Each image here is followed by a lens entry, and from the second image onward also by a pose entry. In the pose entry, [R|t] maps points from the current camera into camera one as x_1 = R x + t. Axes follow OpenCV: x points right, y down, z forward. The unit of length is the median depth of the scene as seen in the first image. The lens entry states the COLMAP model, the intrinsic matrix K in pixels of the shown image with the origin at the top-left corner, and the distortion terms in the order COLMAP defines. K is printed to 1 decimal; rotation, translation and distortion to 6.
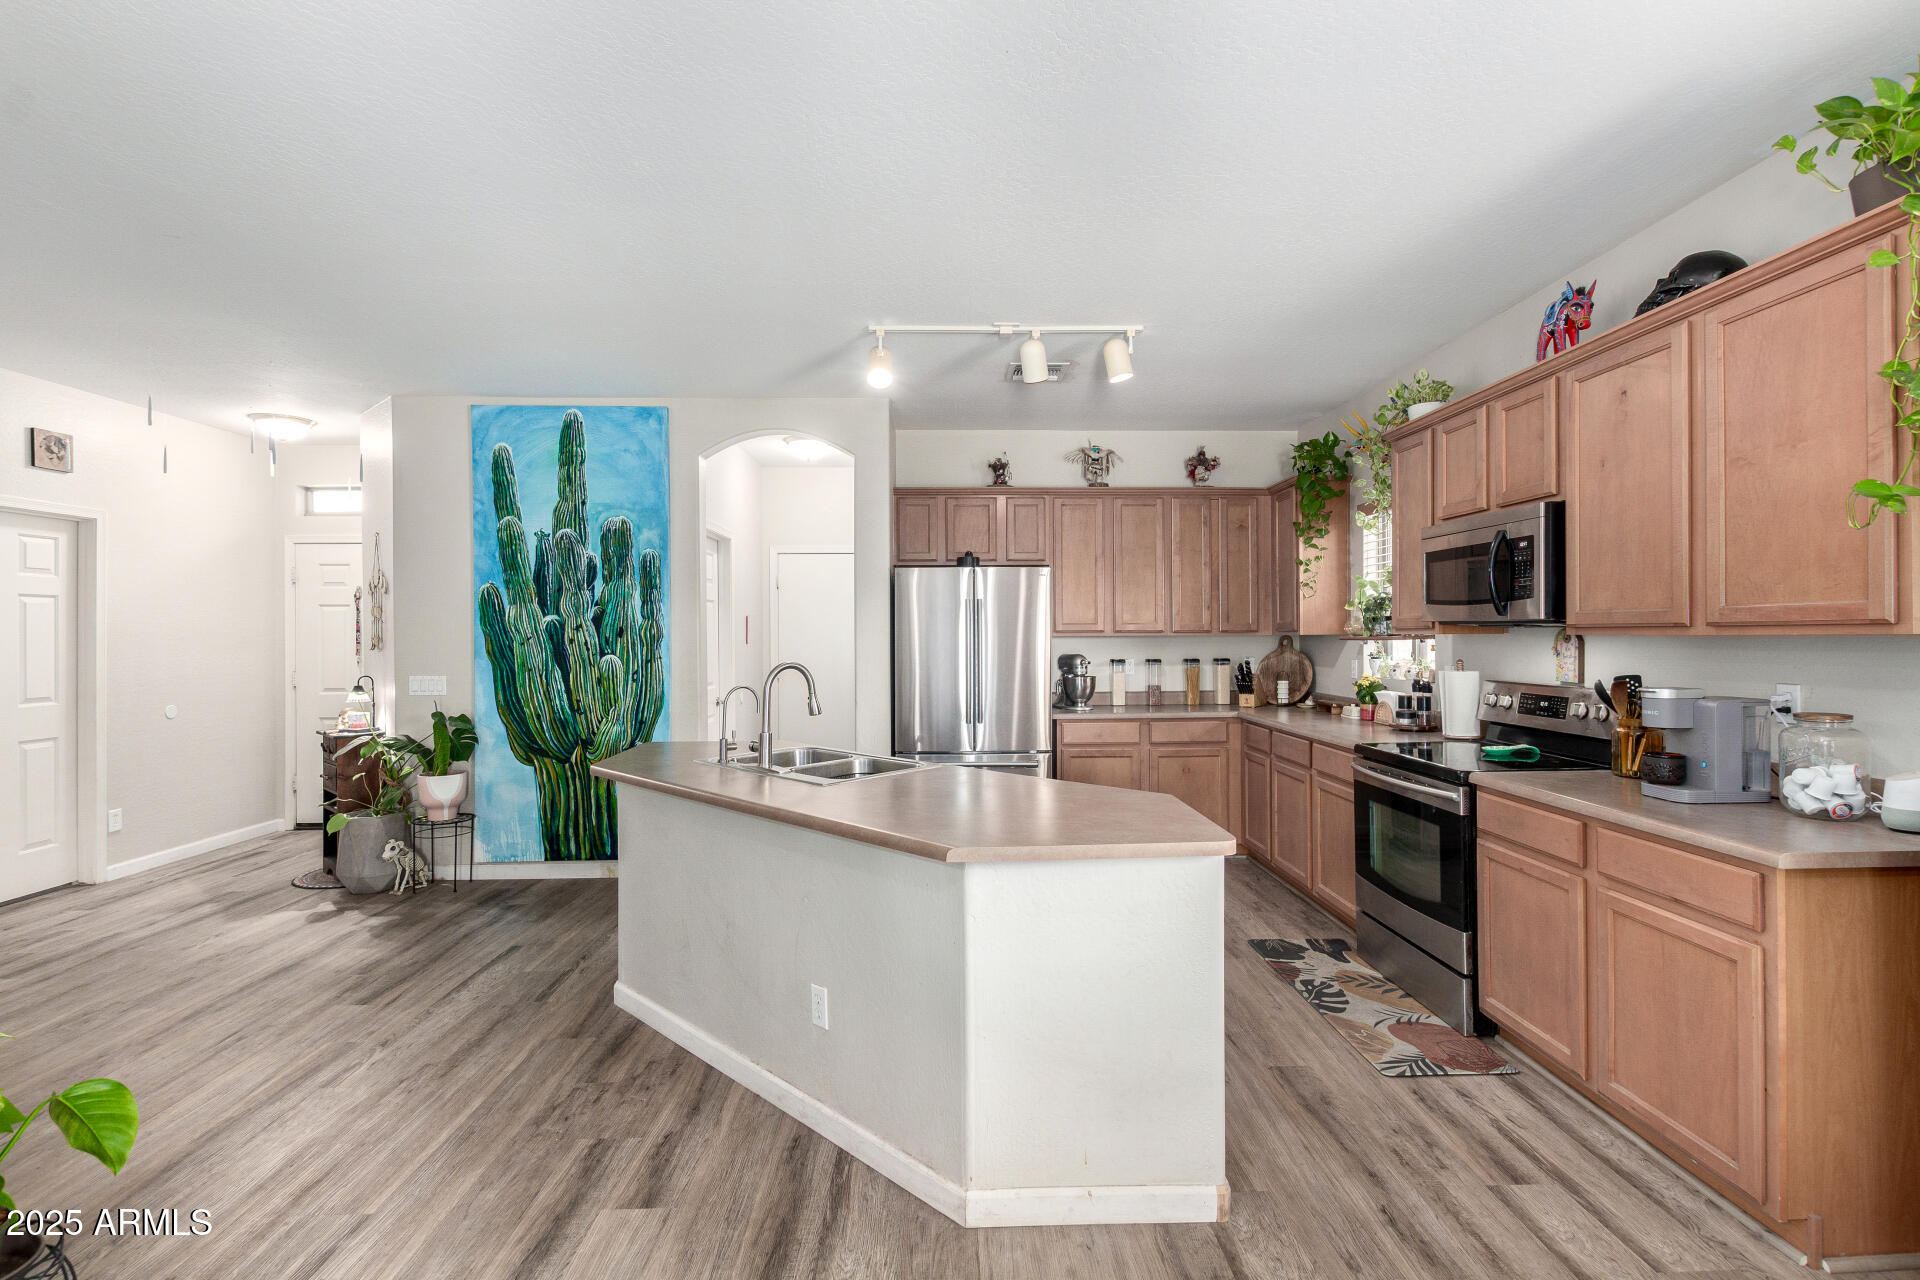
lens RADIAL K [[872.6, 0, 968.9], [0, 872.6, 639.0], [0, 0, 1]] dist [0.006836, -0.002672]
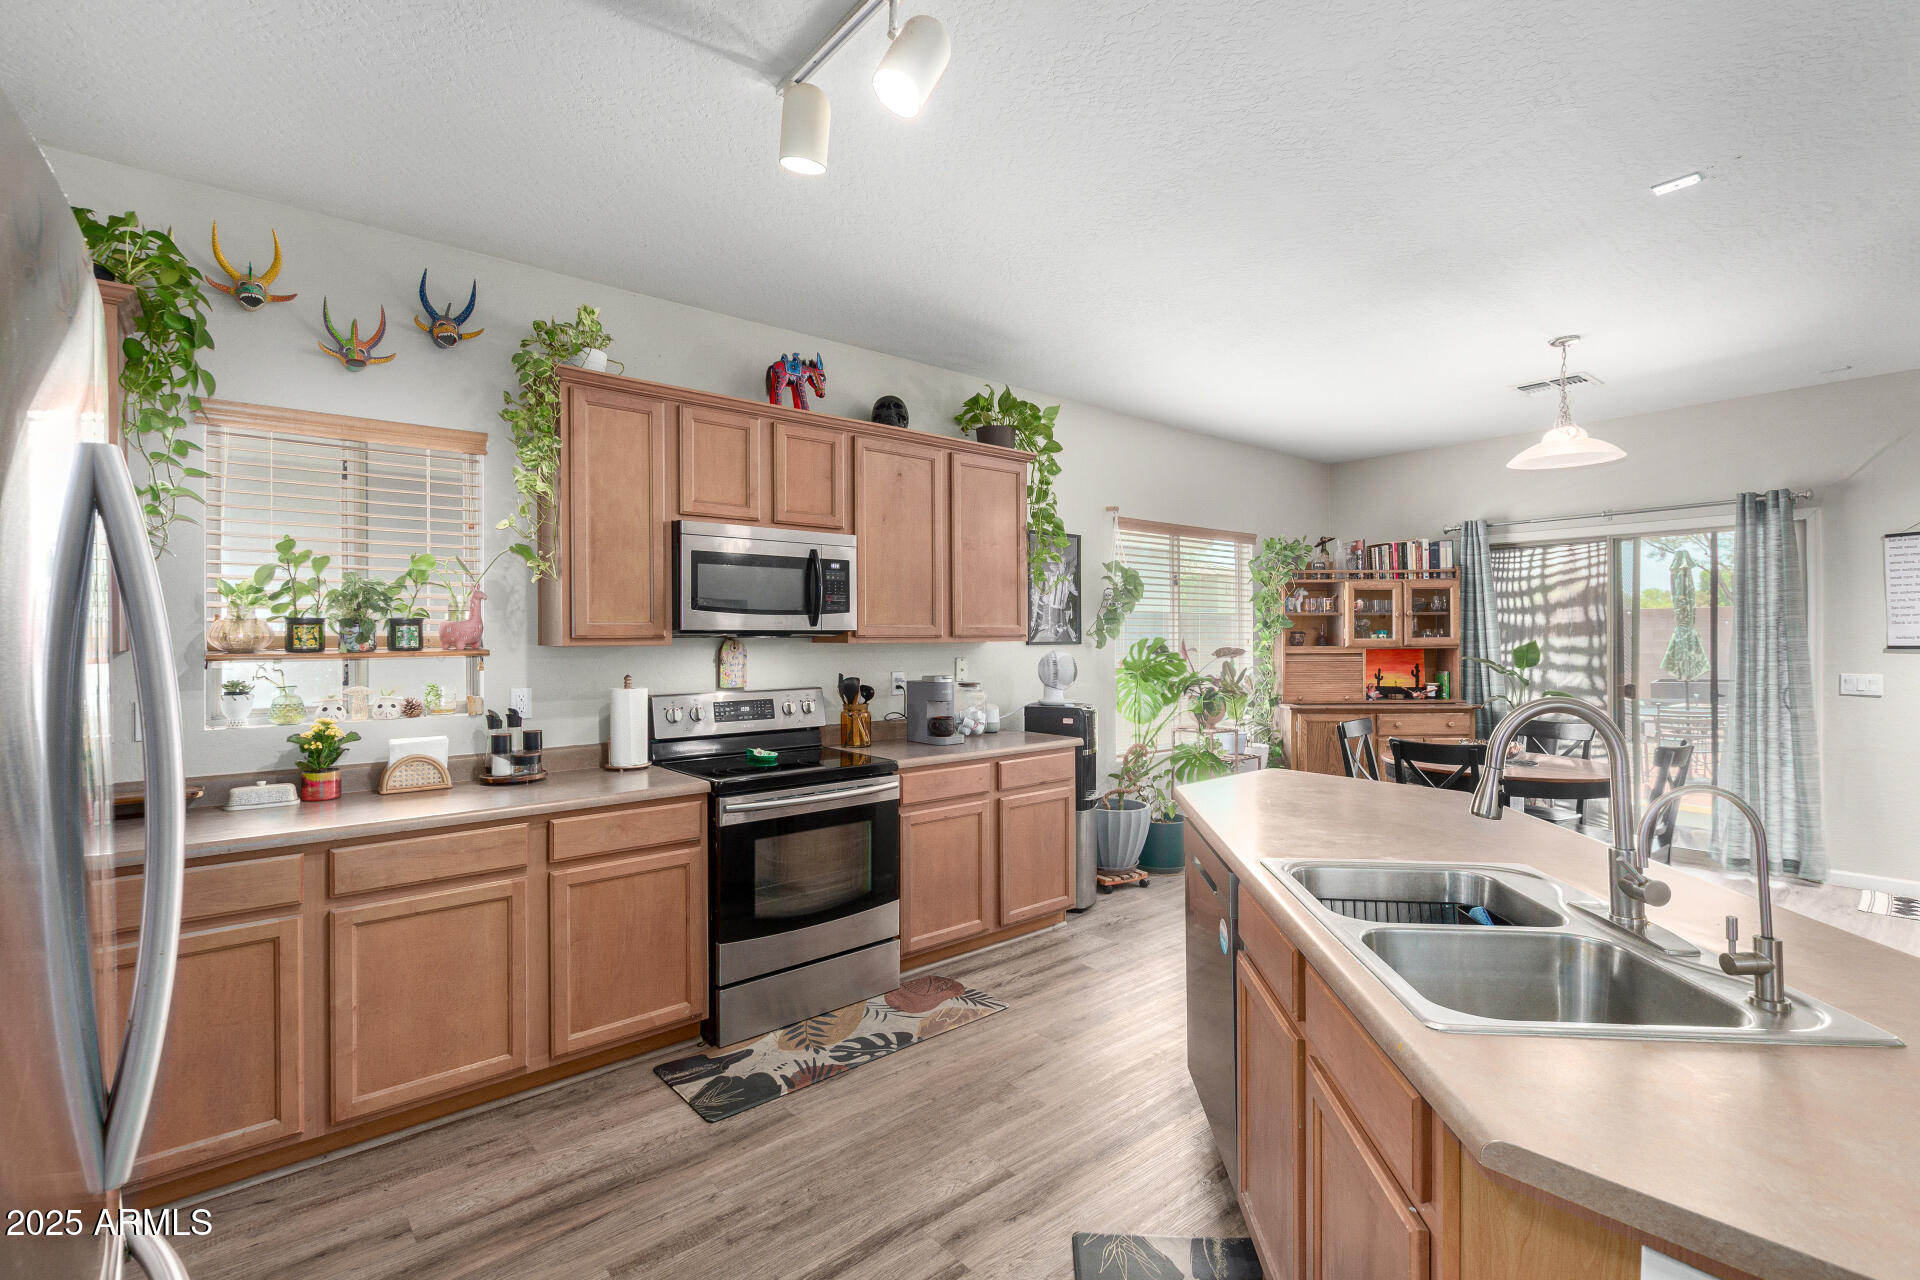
lens RADIAL K [[872.6, 0, 966.9], [0, 872.6, 635.6], [0, 0, 1]] dist [0.006836, -0.002672]
pose [[-0.625792, 0.008782, 0.779941, -0.239425], [0.011892, 0.999928, -0.001717, -0.007233], [-0.779899, 0.008200, -0.625851, 0.988408]]
